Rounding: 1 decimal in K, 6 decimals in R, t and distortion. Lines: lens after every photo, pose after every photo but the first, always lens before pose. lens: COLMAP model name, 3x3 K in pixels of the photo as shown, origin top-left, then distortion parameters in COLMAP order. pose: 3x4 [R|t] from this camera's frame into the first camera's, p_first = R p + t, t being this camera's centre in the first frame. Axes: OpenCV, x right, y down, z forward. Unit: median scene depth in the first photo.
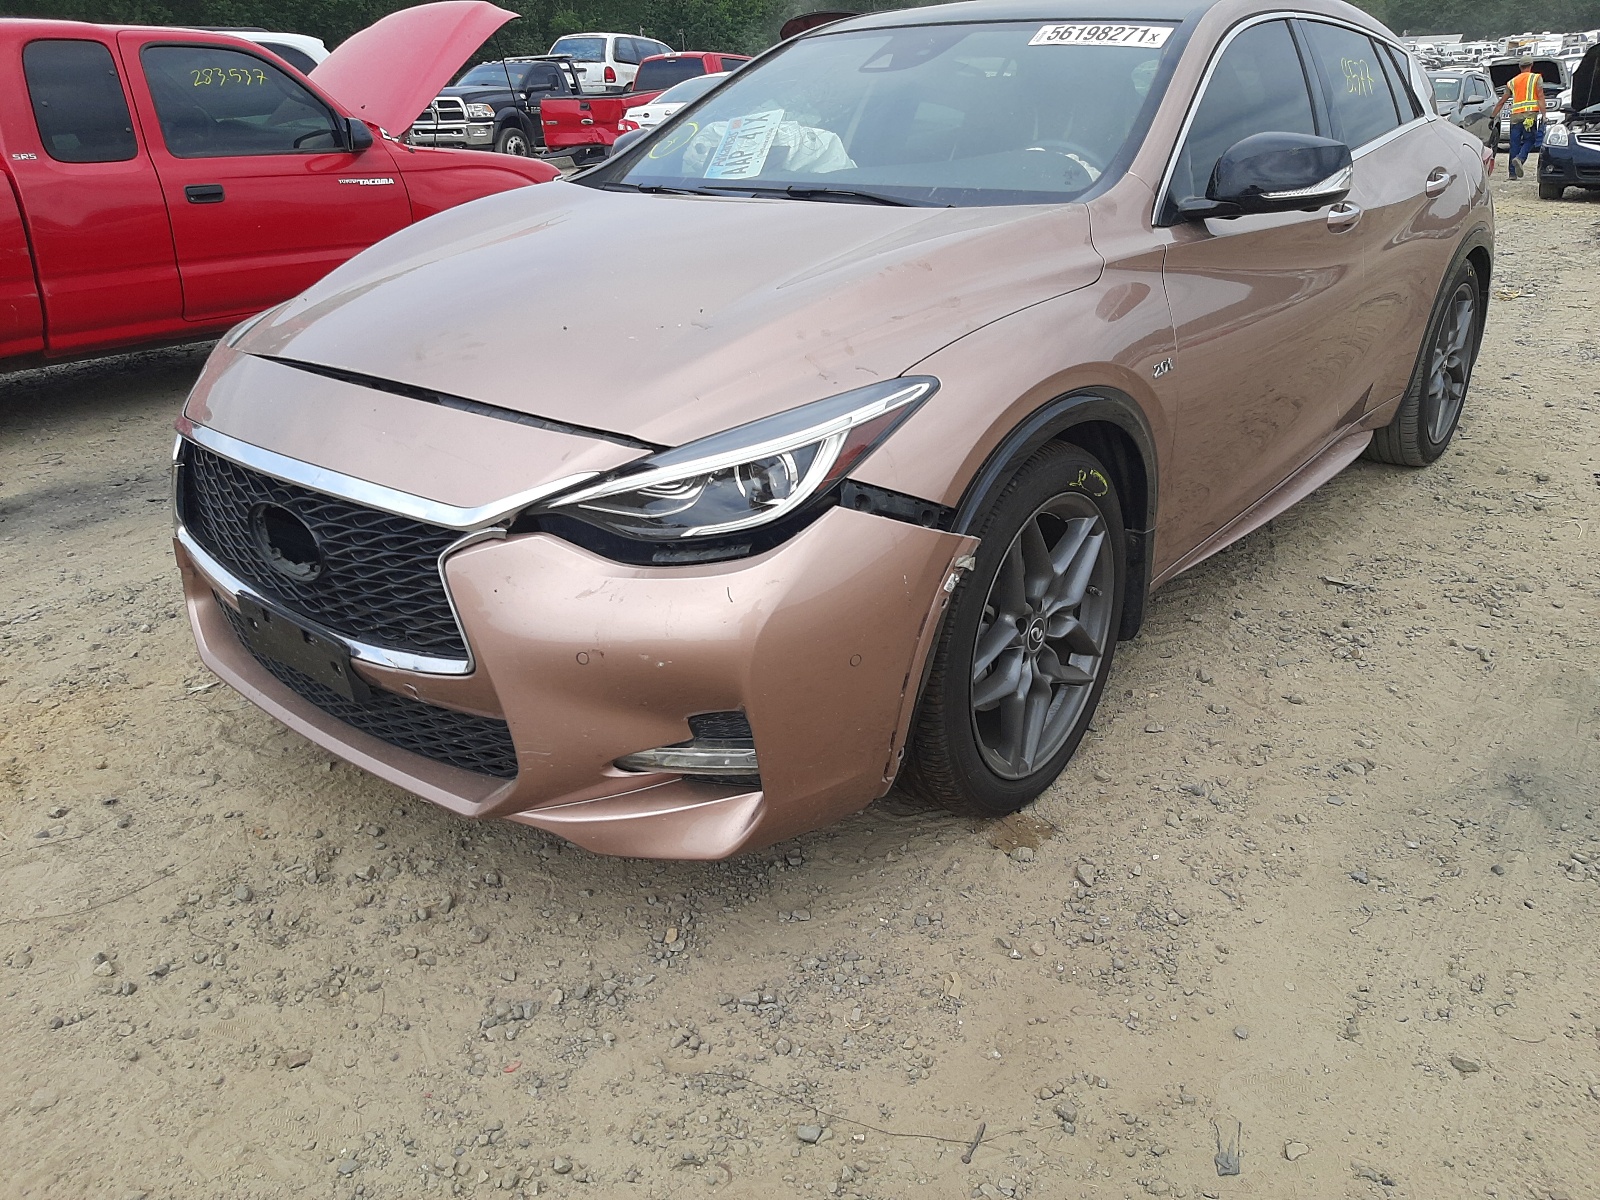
lens RADIAL K [[1250.5, 0, 805.5], [0, 1250.5, 594.7], [0, 0, 1]] dist [0.077428, -0.137884]
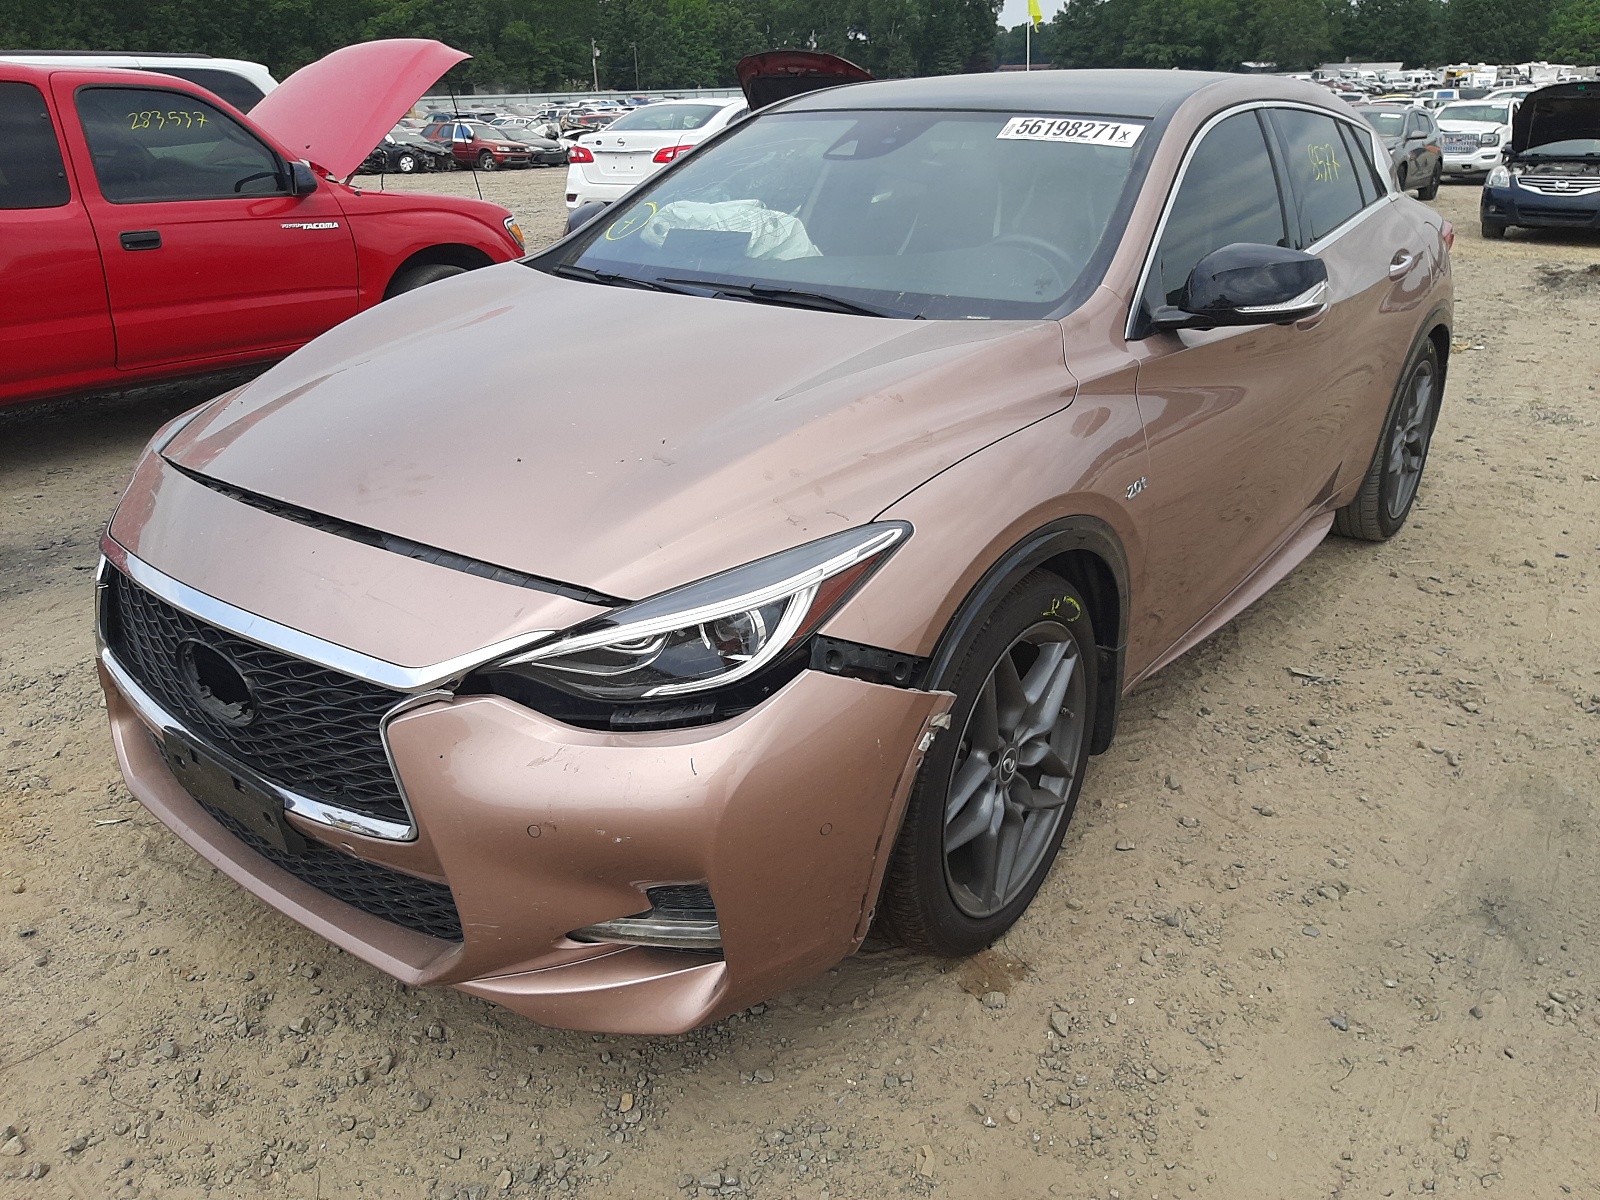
lens RADIAL K [[1250.5, 0, 805.5], [0, 1250.5, 594.7], [0, 0, 1]] dist [0.077428, -0.137884]
pose [[0.999180, 0.004803, 0.040193, -0.011313], [-0.004515, 0.999963, -0.007254, -0.092329], [-0.040226, 0.007066, 0.999166, 0.041030]]
